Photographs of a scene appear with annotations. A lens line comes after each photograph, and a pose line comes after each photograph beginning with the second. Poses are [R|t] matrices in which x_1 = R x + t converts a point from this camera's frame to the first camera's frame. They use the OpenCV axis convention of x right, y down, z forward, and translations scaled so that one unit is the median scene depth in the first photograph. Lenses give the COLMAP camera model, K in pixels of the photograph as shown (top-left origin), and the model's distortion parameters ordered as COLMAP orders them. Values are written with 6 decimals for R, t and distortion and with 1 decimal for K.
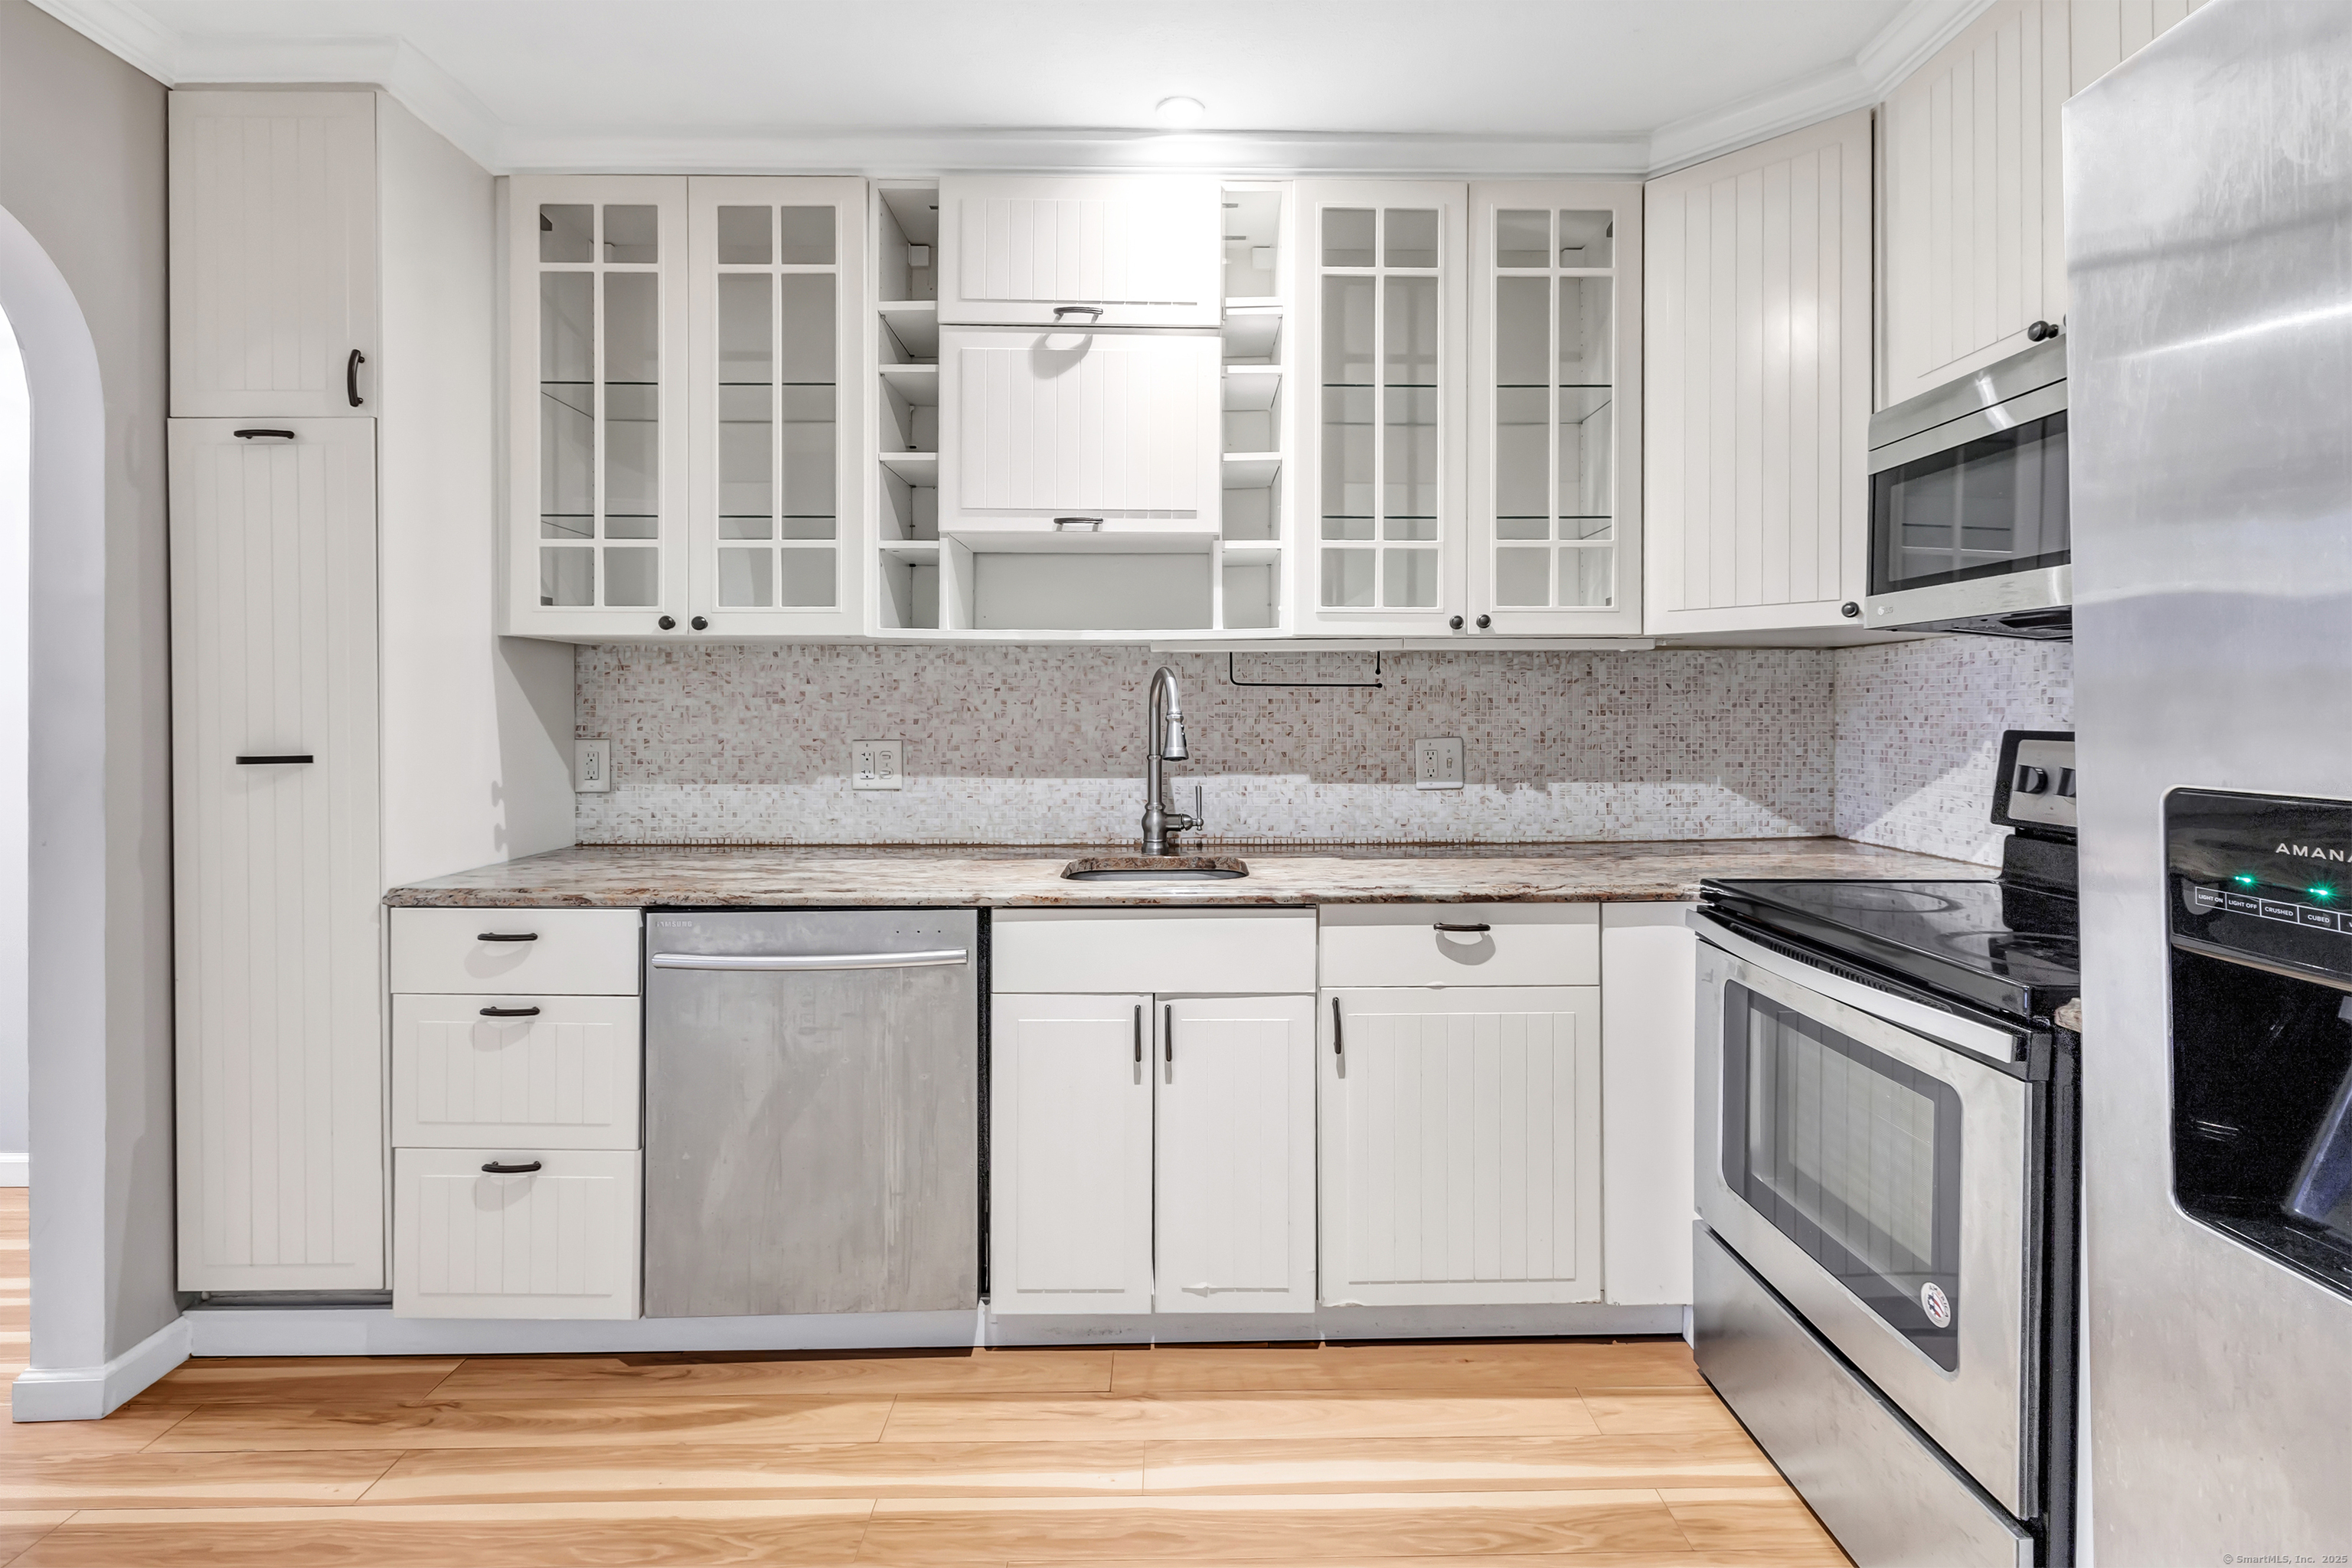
lens RADIAL K [[1087.4, 0, 1205.3], [0, 1087.4, 714.3], [0, 0, 1]] dist [0.004441, 0.001541]
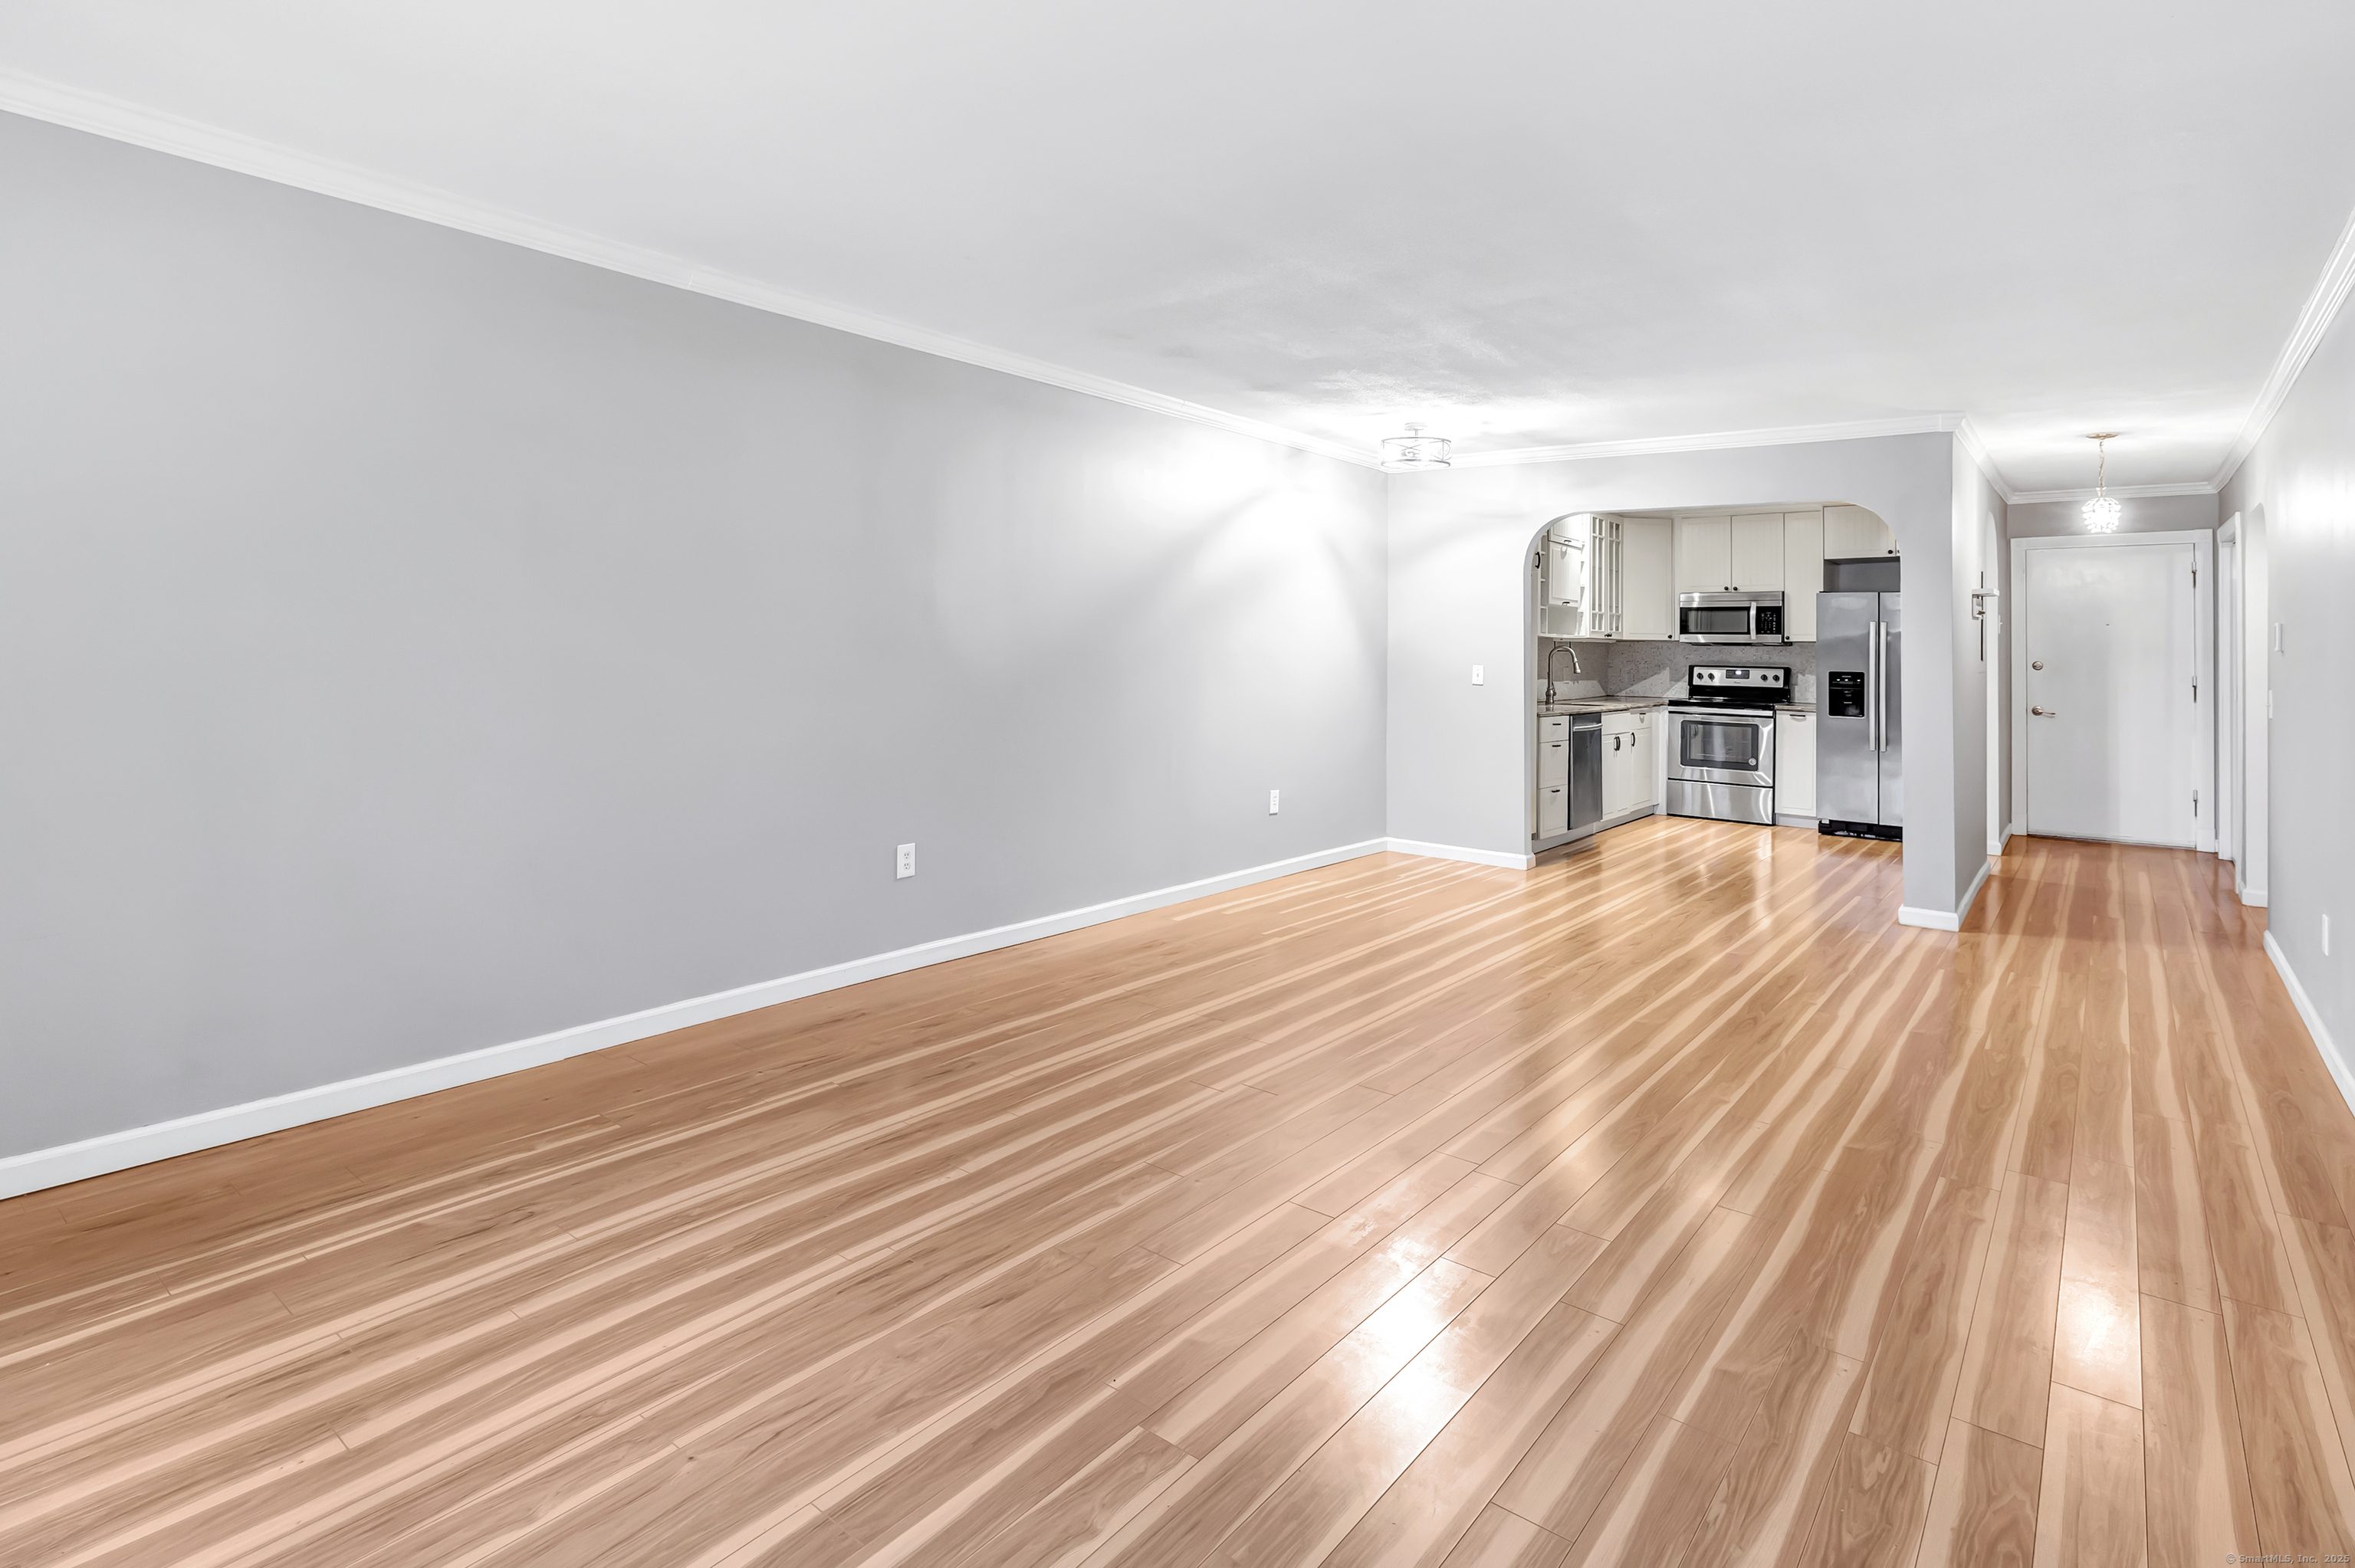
lens RADIAL K [[1189.3, 0, 1150.4], [0, 1189.3, 637.1], [0, 0, 1]] dist [0.000607, 0.000820]
pose [[0.647664, 0.020300, 0.761656, -3.807476], [-0.011461, 0.999791, -0.016901, 0.006434], [-0.761840, 0.002217, 0.647761, -0.413368]]
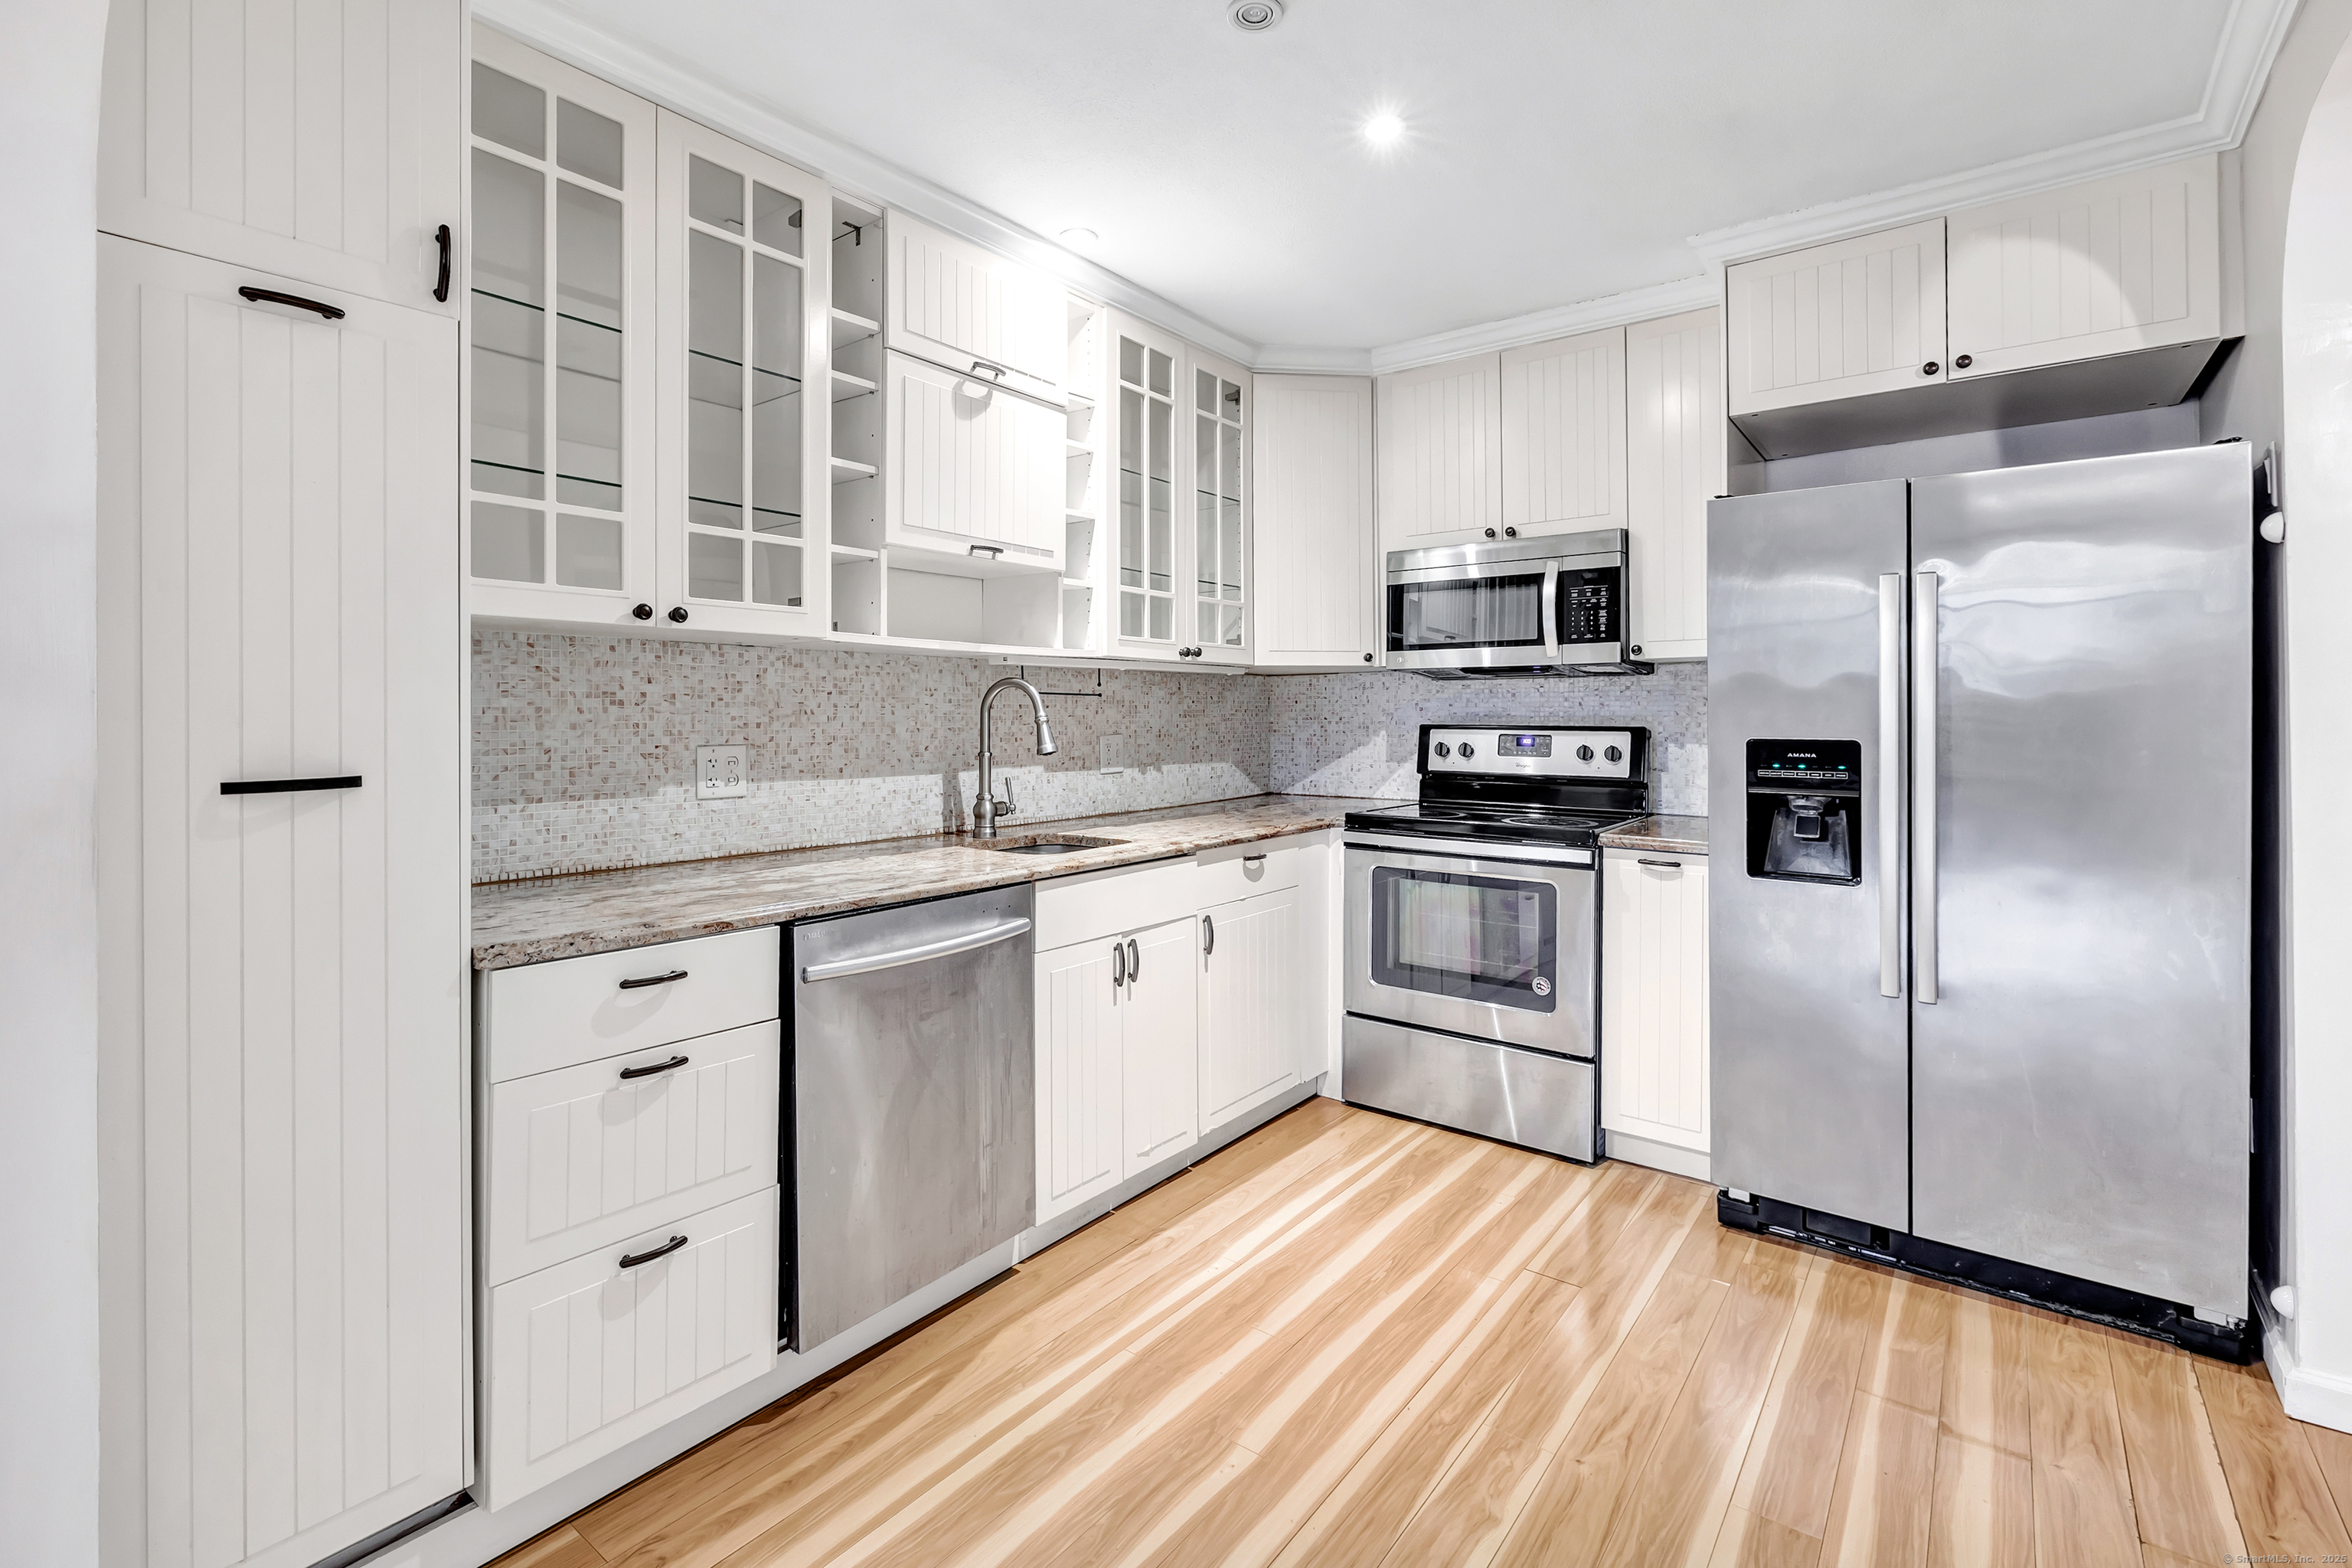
lens RADIAL K [[1087.4, 0, 1151.4], [0, 1087.4, 711.4], [0, 0, 1]] dist [0.004441, 0.001541]
pose [[0.629401, 0.002882, 0.777075, -0.902336], [0.003301, 0.999974, -0.006382, 0.002061], [-0.777074, 0.006582, 0.629375, 0.140463]]
